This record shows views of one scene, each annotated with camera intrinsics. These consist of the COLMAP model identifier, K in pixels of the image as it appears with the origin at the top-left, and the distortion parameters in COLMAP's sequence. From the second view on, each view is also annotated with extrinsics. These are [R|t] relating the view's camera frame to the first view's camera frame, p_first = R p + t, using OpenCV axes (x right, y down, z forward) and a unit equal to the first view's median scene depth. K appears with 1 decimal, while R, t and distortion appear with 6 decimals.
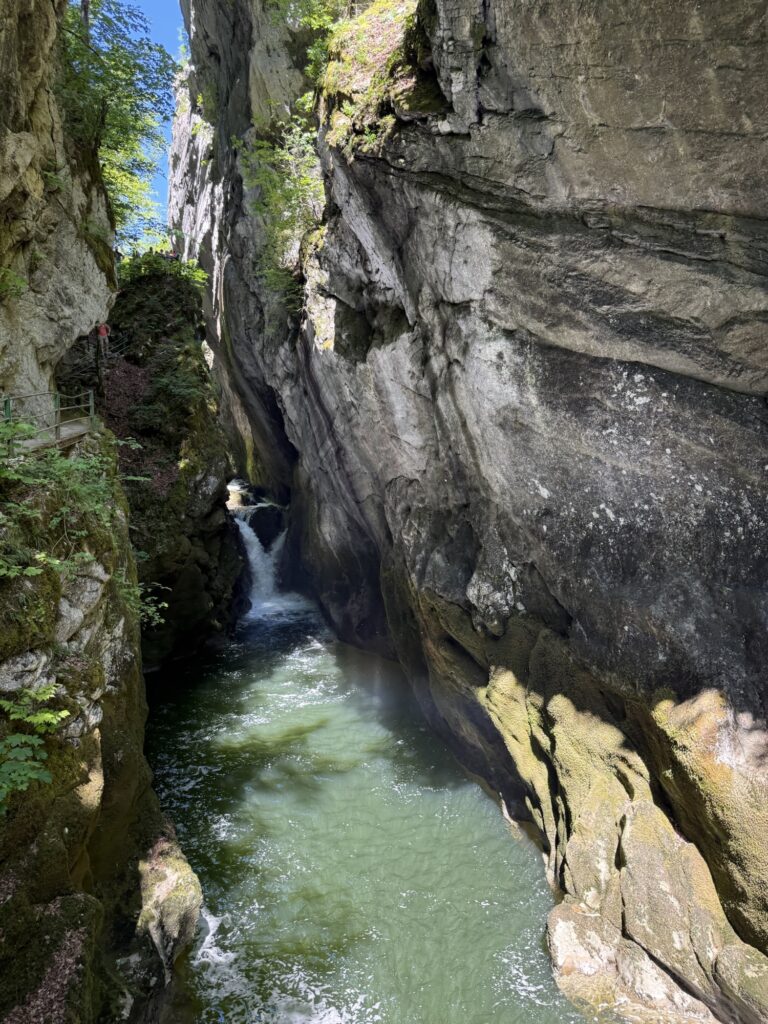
lens RADIAL K [[709.9, 0, 382.4], [0, 709.9, 508.6], [0, 0, 1]] dist [0.117168, -0.201219]
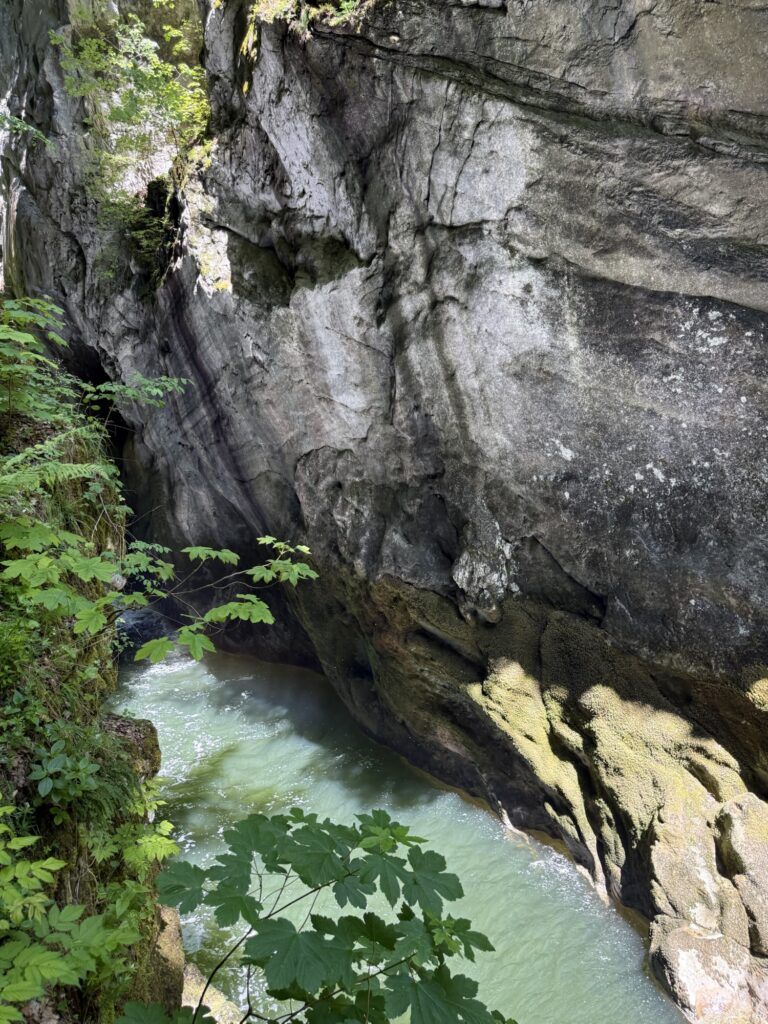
lens RADIAL K [[718.7, 0, 384.0], [0, 718.7, 512.0], [0, 0, 1]] dist [0.069985, -0.091480]
pose [[0.950966, -0.036327, 0.307156, -0.262235], [0.029803, 0.999220, 0.025906, 0.019244], [-0.307858, -0.015482, 0.951306, 0.242112]]
